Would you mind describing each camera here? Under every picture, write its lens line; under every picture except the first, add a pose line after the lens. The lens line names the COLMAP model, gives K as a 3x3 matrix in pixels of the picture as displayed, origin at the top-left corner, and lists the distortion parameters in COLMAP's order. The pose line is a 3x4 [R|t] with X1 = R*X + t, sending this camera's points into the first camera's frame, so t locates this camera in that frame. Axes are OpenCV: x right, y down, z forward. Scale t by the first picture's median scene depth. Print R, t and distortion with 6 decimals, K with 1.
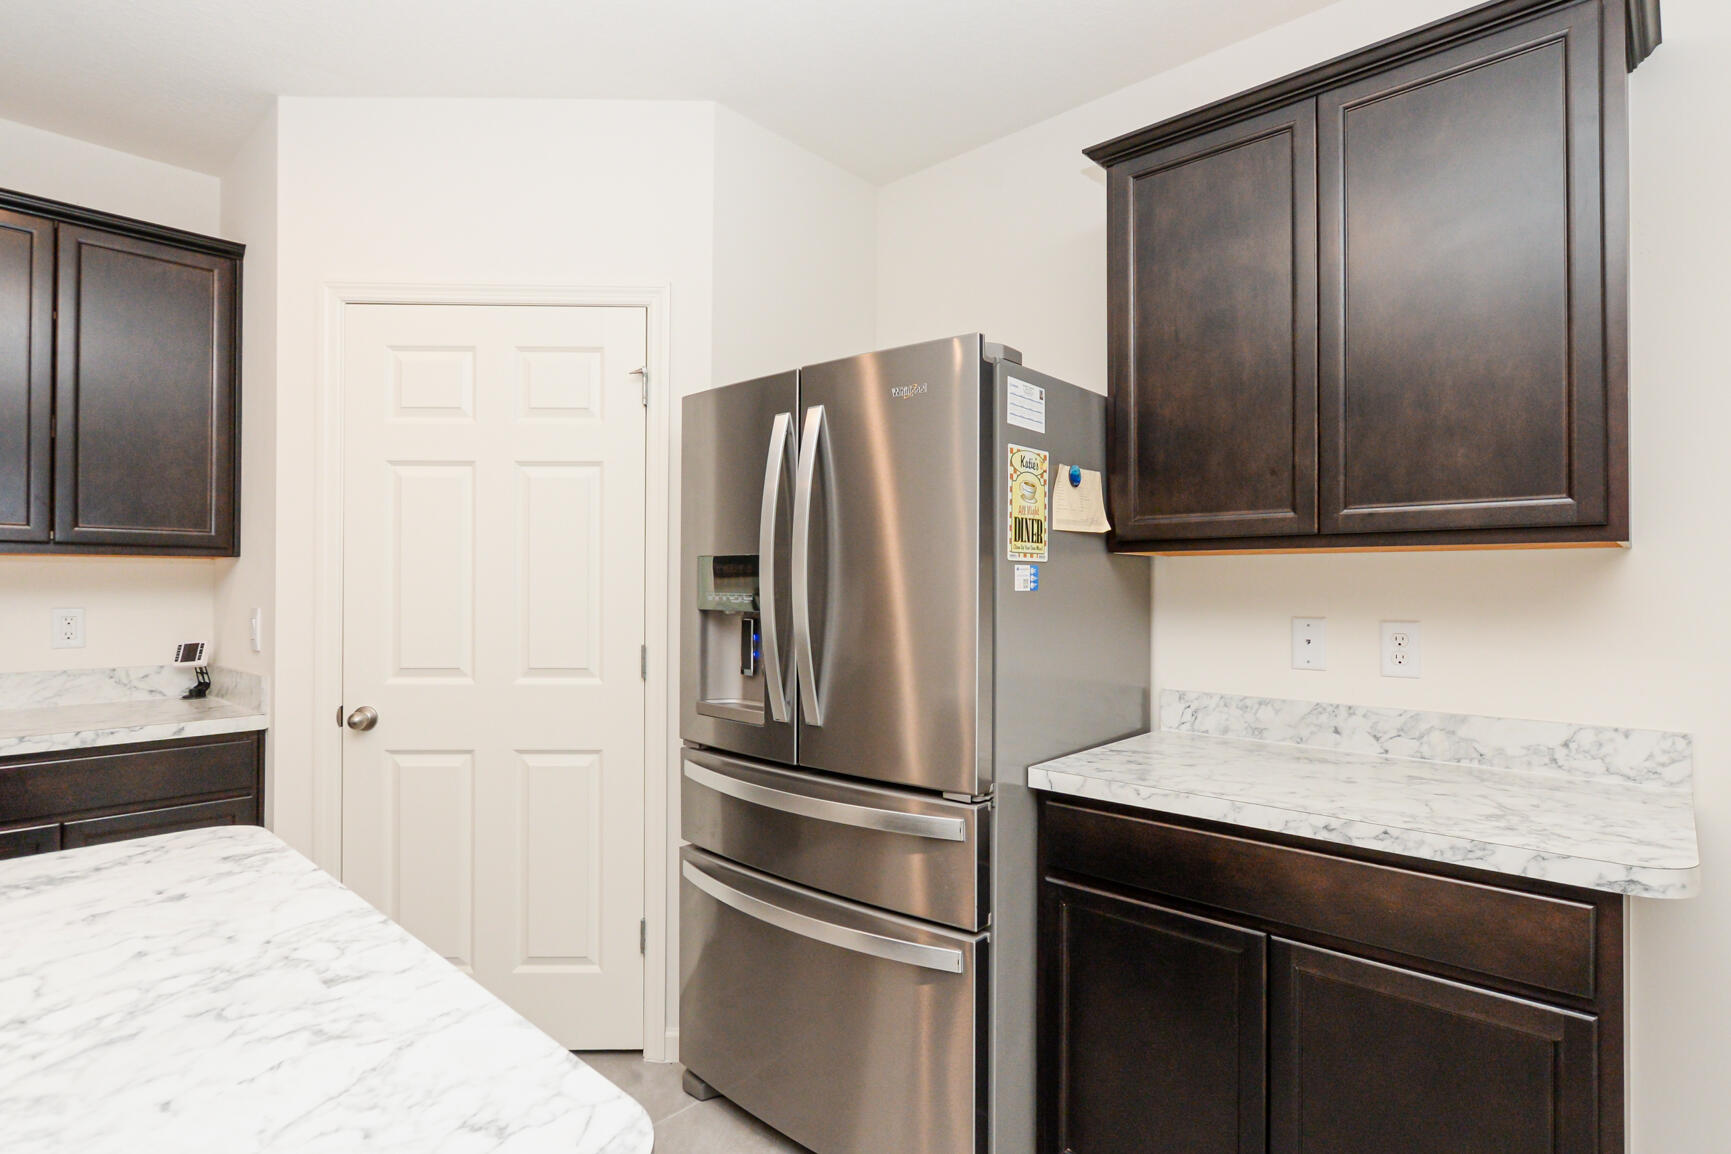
lens RADIAL K [[879.3, 0, 868.0], [0, 879.3, 581.7], [0, 0, 1]] dist [-0.006143, 0.000377]
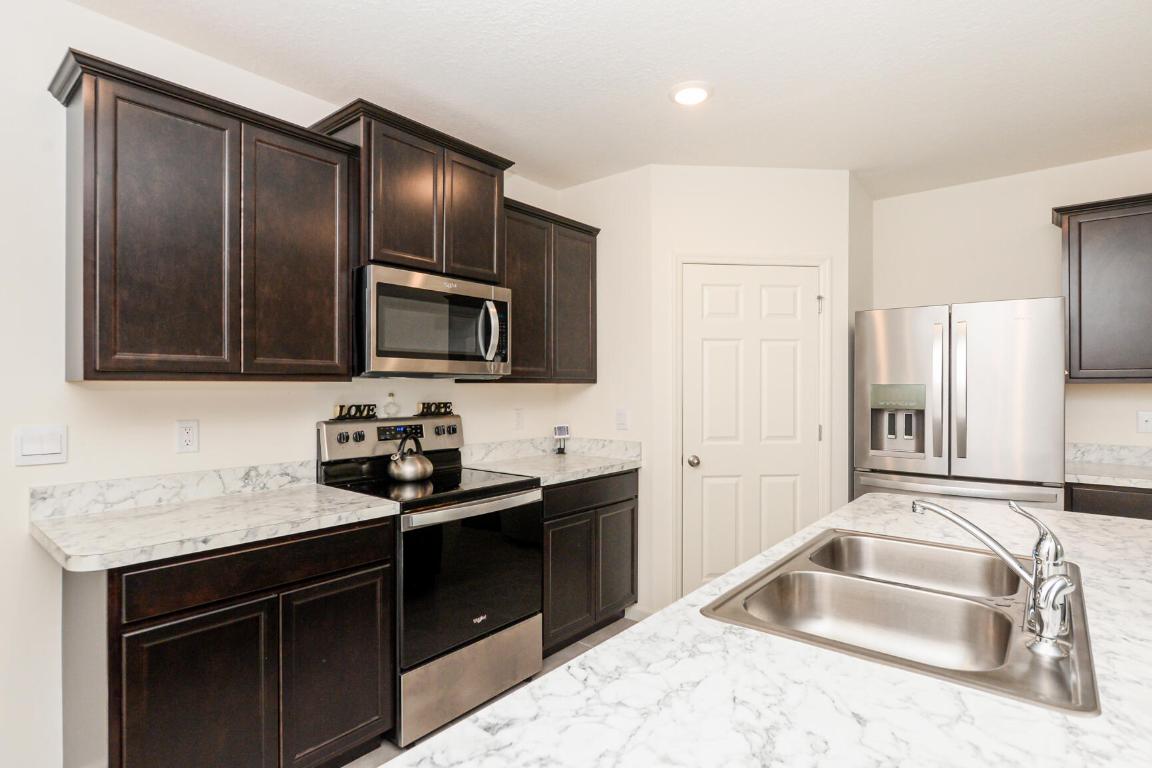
lens RADIAL K [[585.2, 0, 575.6], [0, 585.2, 386.5], [0, 0, 1]] dist [-0.006143, 0.000377]
pose [[0.998794, -0.004766, 0.048875, -0.971726], [0.004736, 0.999989, 0.000746, -0.025463], [-0.048878, -0.000513, 0.998805, -0.405536]]
